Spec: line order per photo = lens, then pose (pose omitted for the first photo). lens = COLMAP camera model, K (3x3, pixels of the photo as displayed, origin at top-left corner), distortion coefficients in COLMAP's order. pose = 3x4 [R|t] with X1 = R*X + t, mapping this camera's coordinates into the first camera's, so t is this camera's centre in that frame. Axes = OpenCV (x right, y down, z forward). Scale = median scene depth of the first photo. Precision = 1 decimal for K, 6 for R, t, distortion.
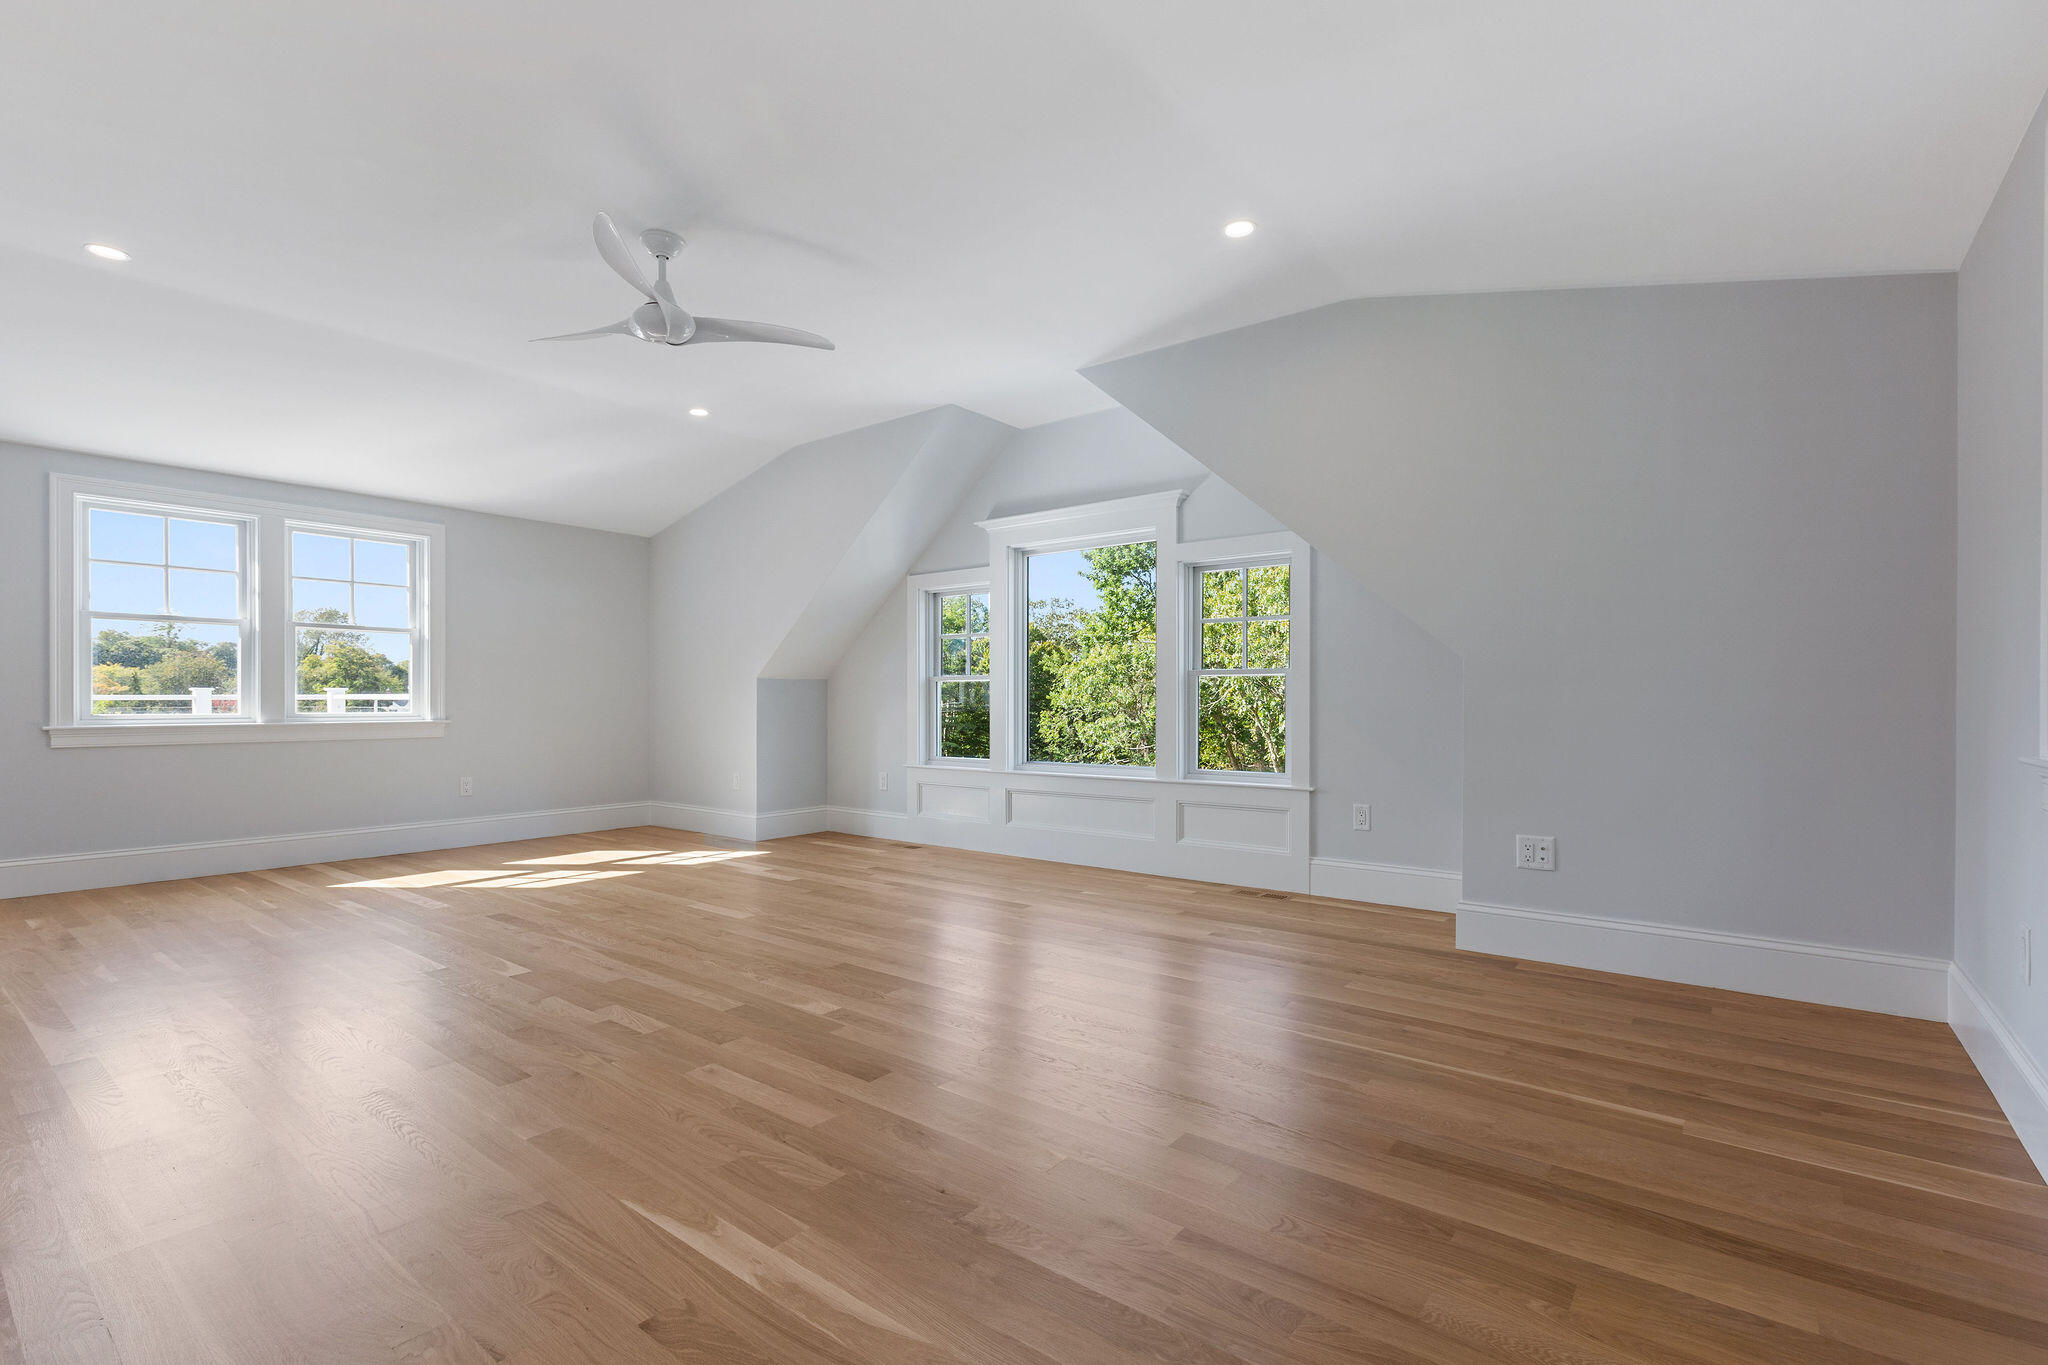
lens RADIAL K [[927.4, 0, 1008.7], [0, 927.4, 692.3], [0, 0, 1]] dist [0.003067, 0.000162]
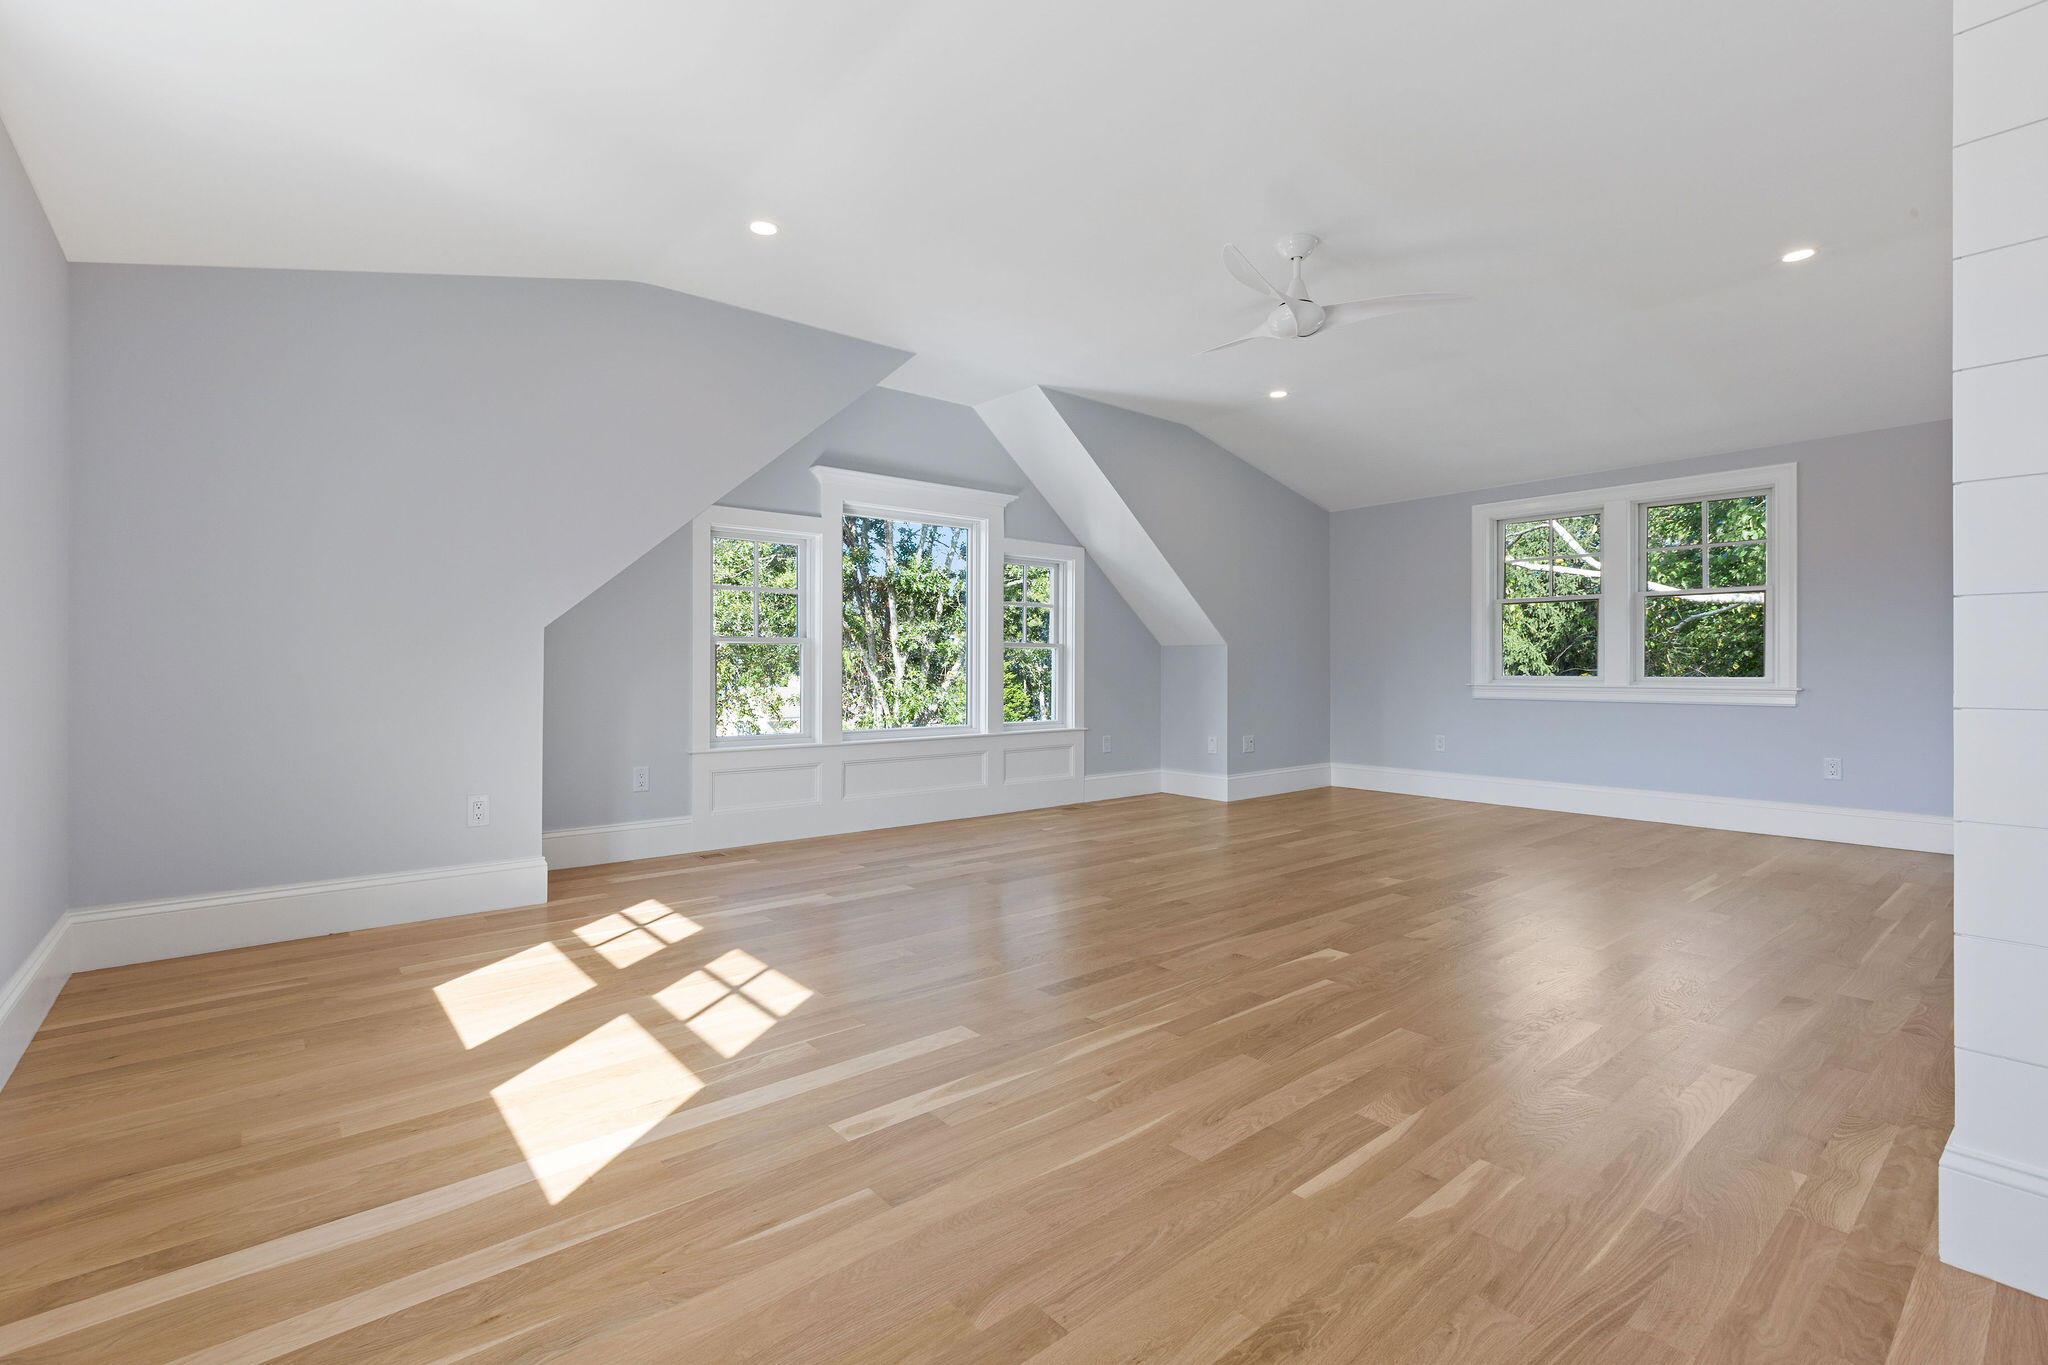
lens RADIAL K [[914.3, 0, 1020.2], [0, 914.3, 667.5], [0, 0, 1]] dist [0.004787, -0.000007]
pose [[0.196596, 0.000910, 0.980484, -1.462563], [-0.009543, 0.999954, 0.000985, 0.010908], [-0.980438, -0.009551, 0.196596, 1.096339]]
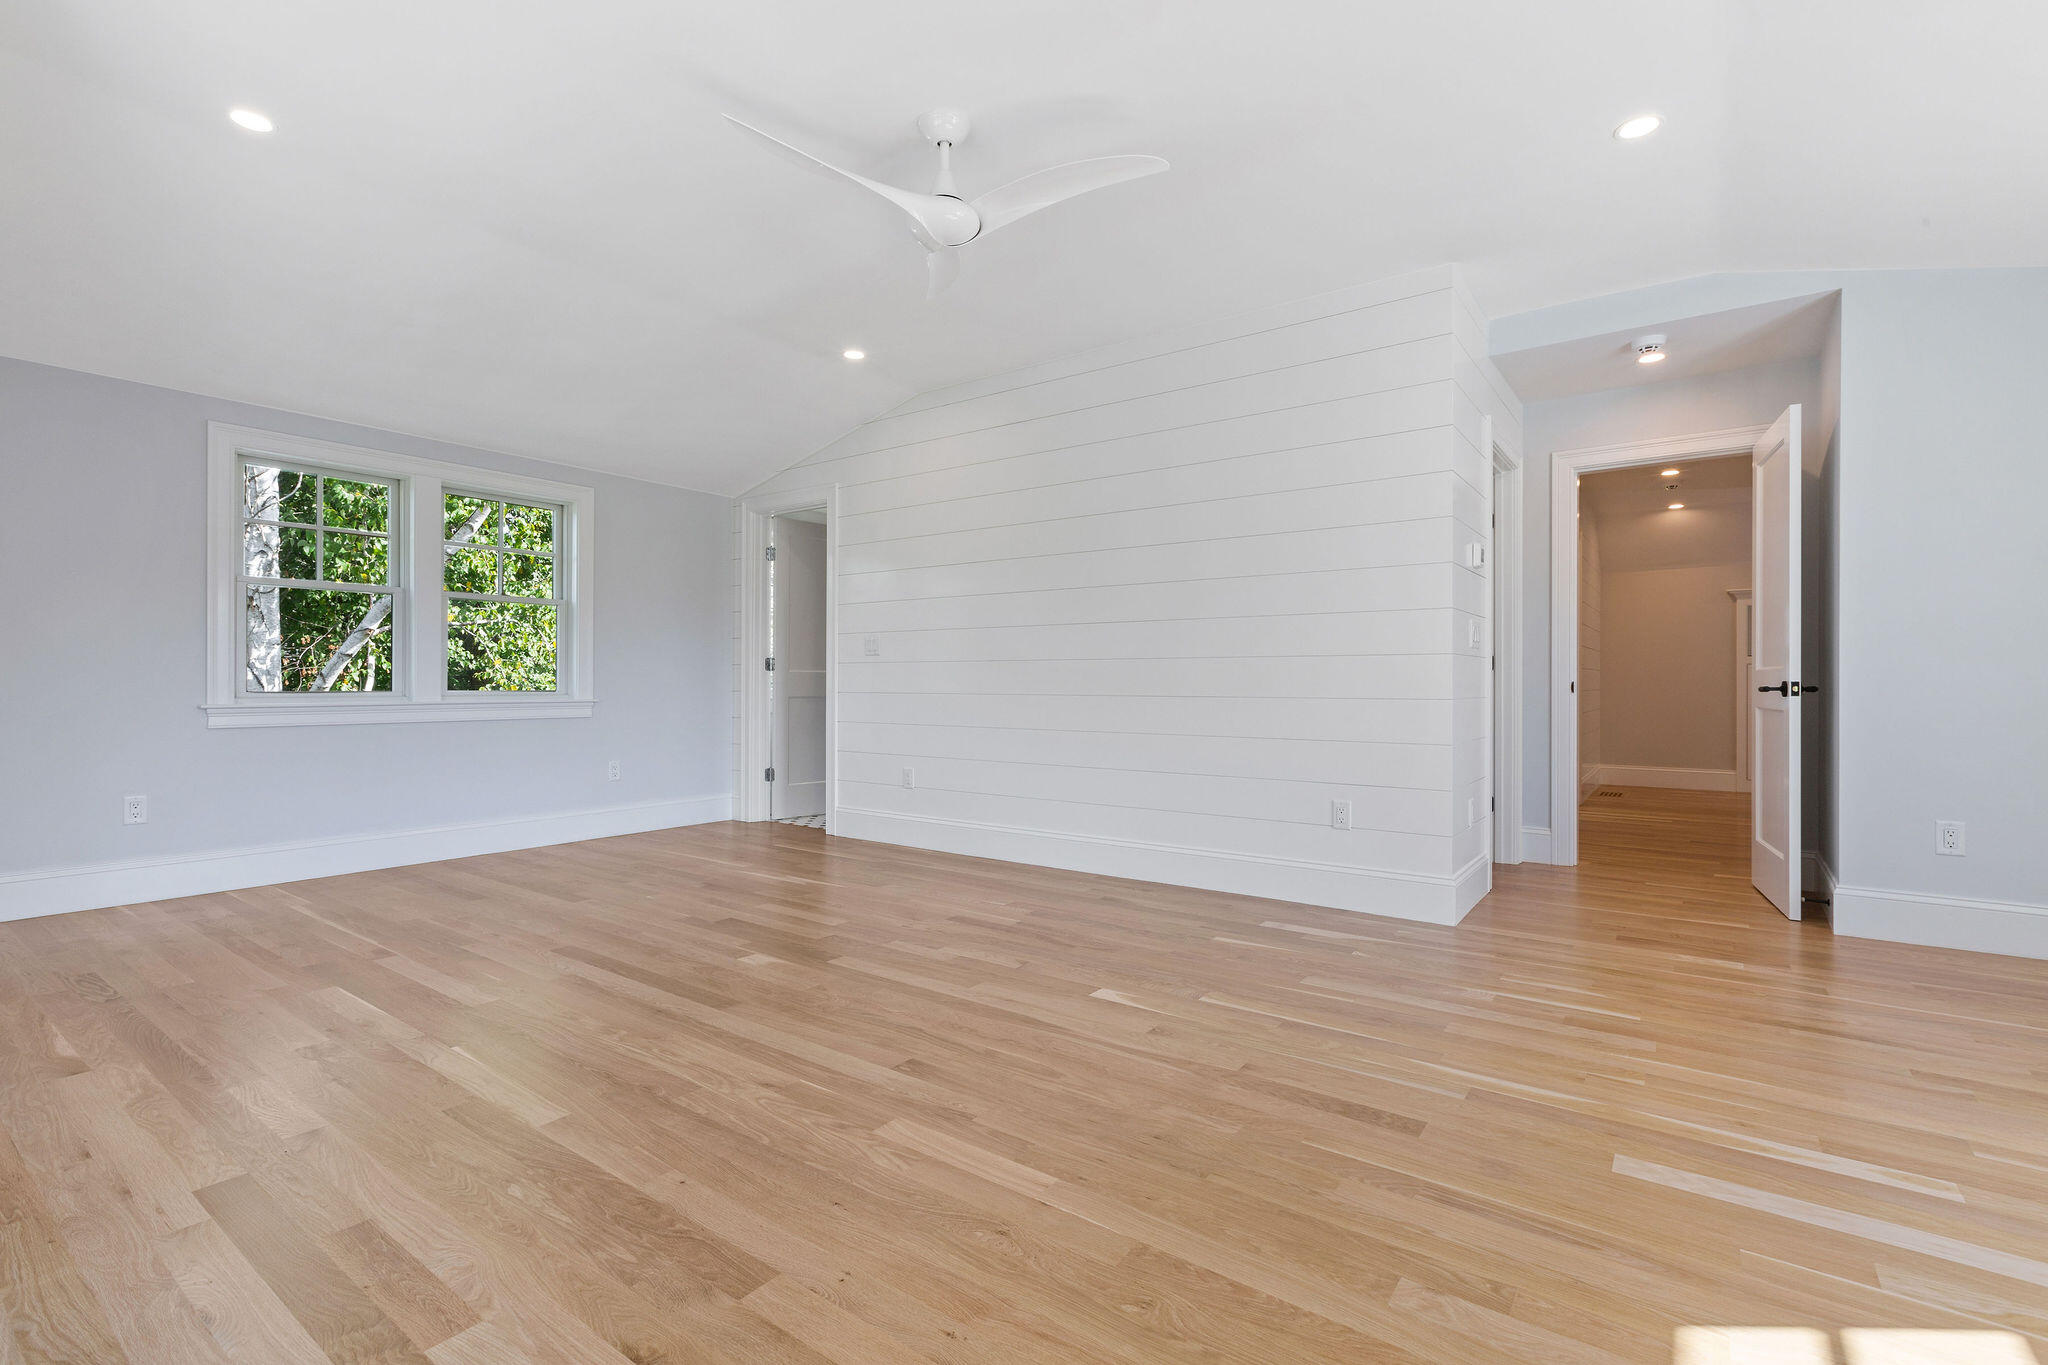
lens RADIAL K [[927.4, 0, 1008.7], [0, 927.4, 692.3], [0, 0, 1]] dist [0.003067, 0.000162]
pose [[-0.999469, -0.002086, -0.032507, -0.398786], [-0.002157, 0.999995, 0.002132, 0.015715], [0.032502, 0.002201, -0.999469, 1.807435]]
